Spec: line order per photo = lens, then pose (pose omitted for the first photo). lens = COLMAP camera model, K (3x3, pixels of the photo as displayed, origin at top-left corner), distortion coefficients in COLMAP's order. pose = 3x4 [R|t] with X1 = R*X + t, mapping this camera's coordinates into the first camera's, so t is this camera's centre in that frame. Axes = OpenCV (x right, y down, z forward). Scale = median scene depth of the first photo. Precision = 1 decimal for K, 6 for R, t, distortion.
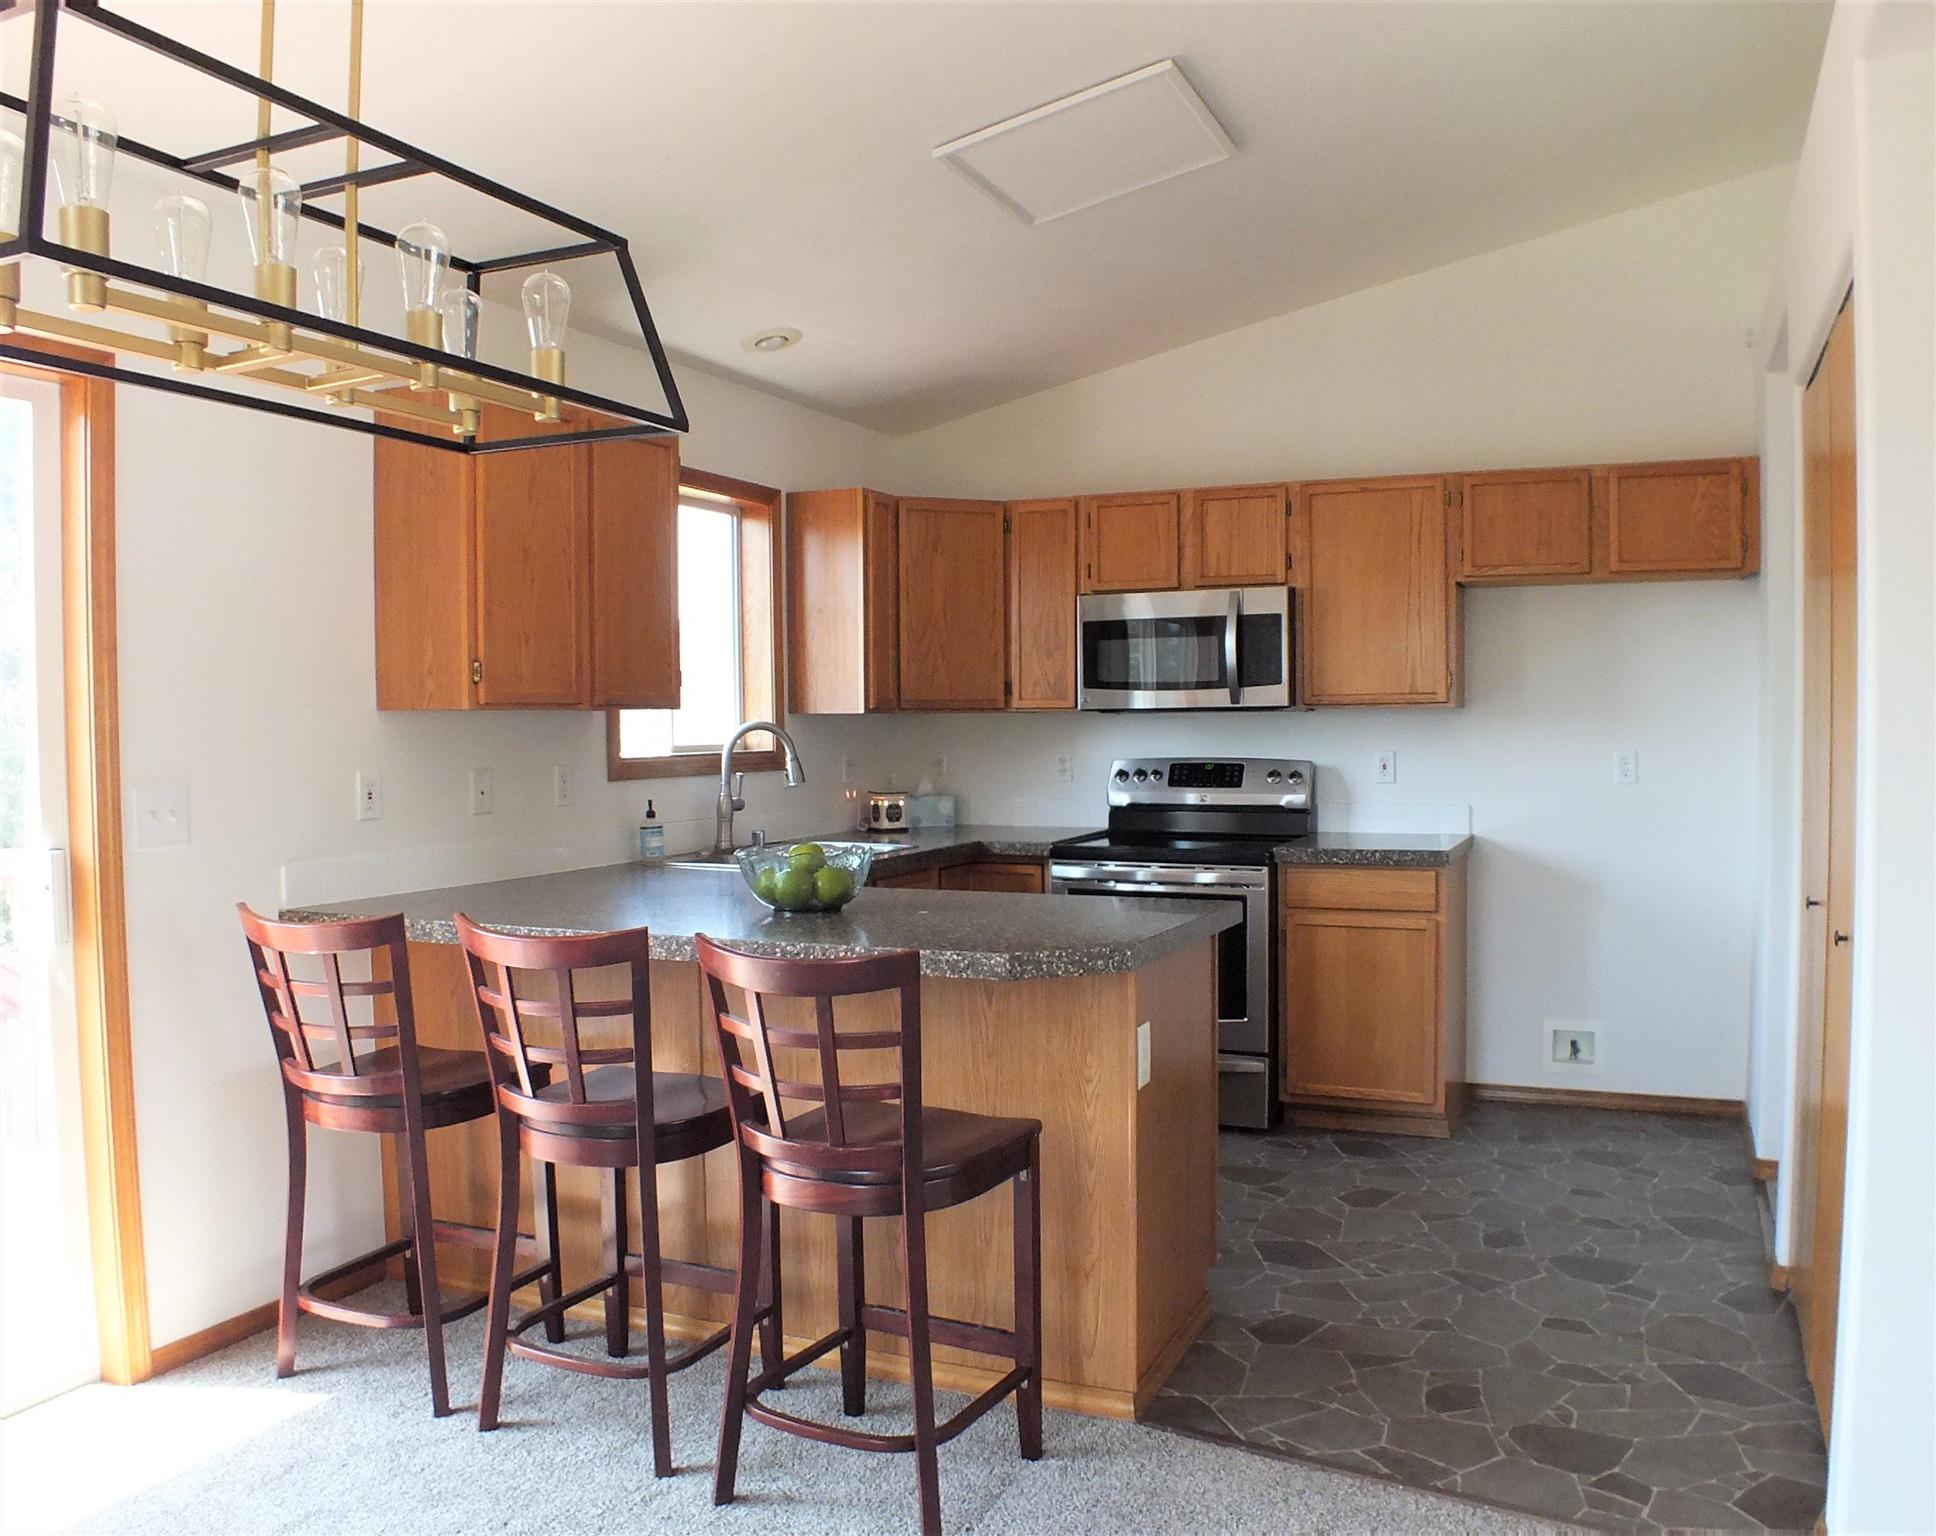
lens RADIAL K [[1535.4, 0, 968.0], [0, 1535.4, 768.0], [0, 0, 1]] dist [-0.037947, -0.002620]
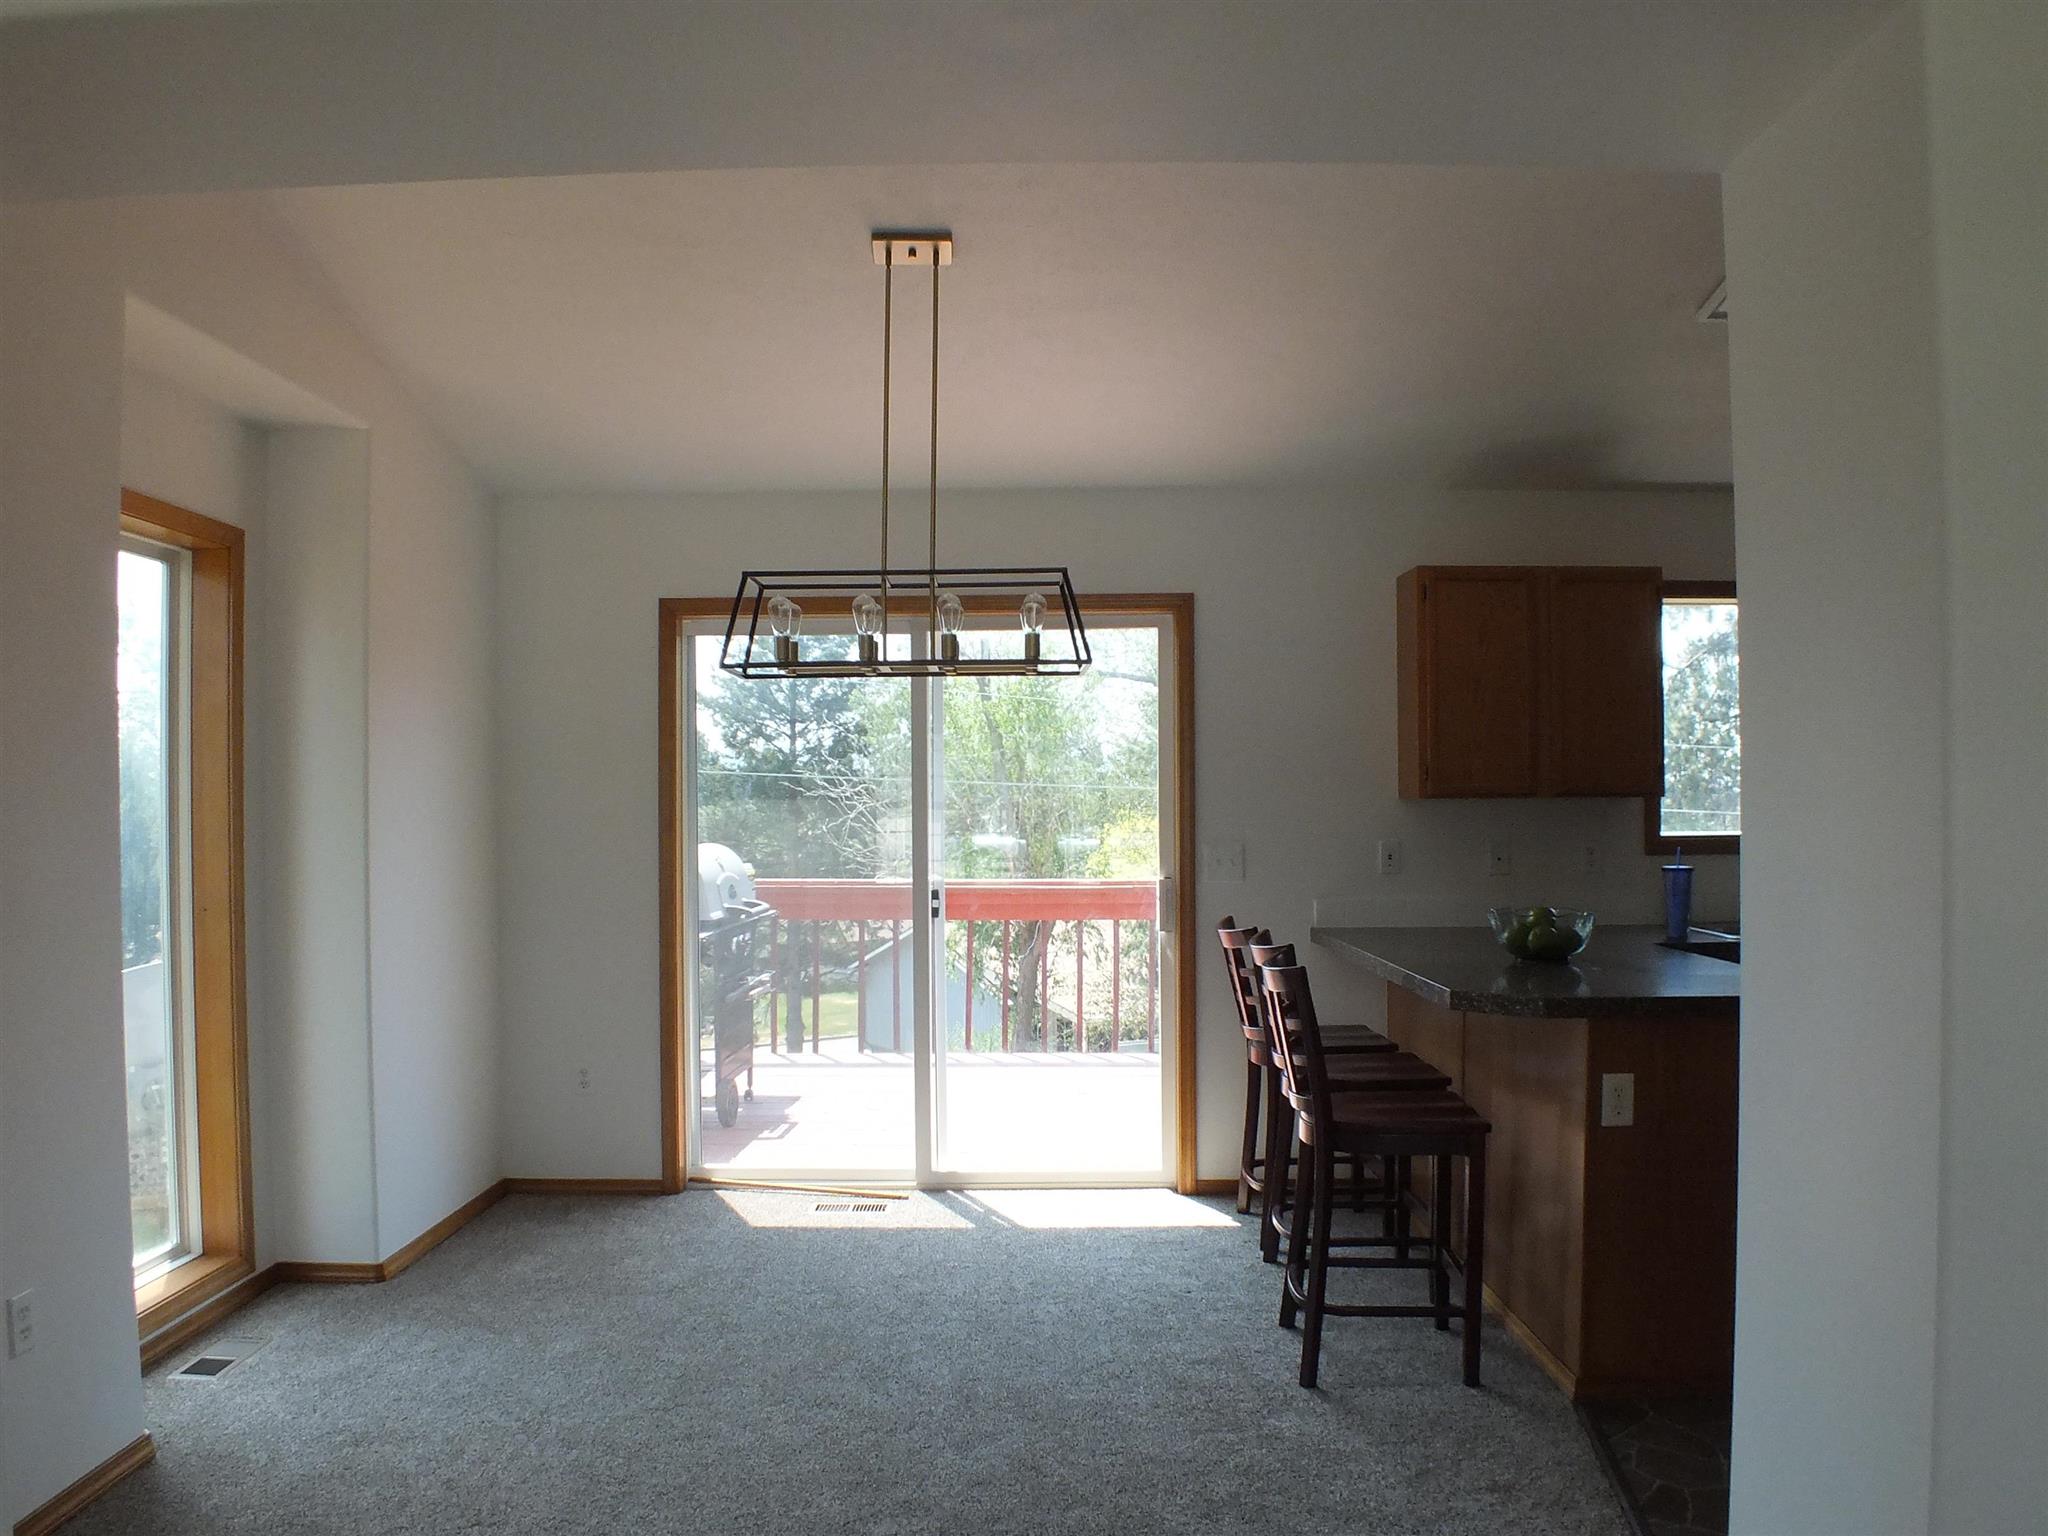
lens RADIAL K [[1602.5, 0, 1024.0], [0, 1602.5, 768.0], [0, 0, 1]] dist [-0.087105, 0.006021]
pose [[0.404068, -0.008359, -0.914691, 1.082110], [-0.021672, 0.999590, -0.018709, -0.039181], [0.914472, 0.027383, 0.403722, 0.094901]]
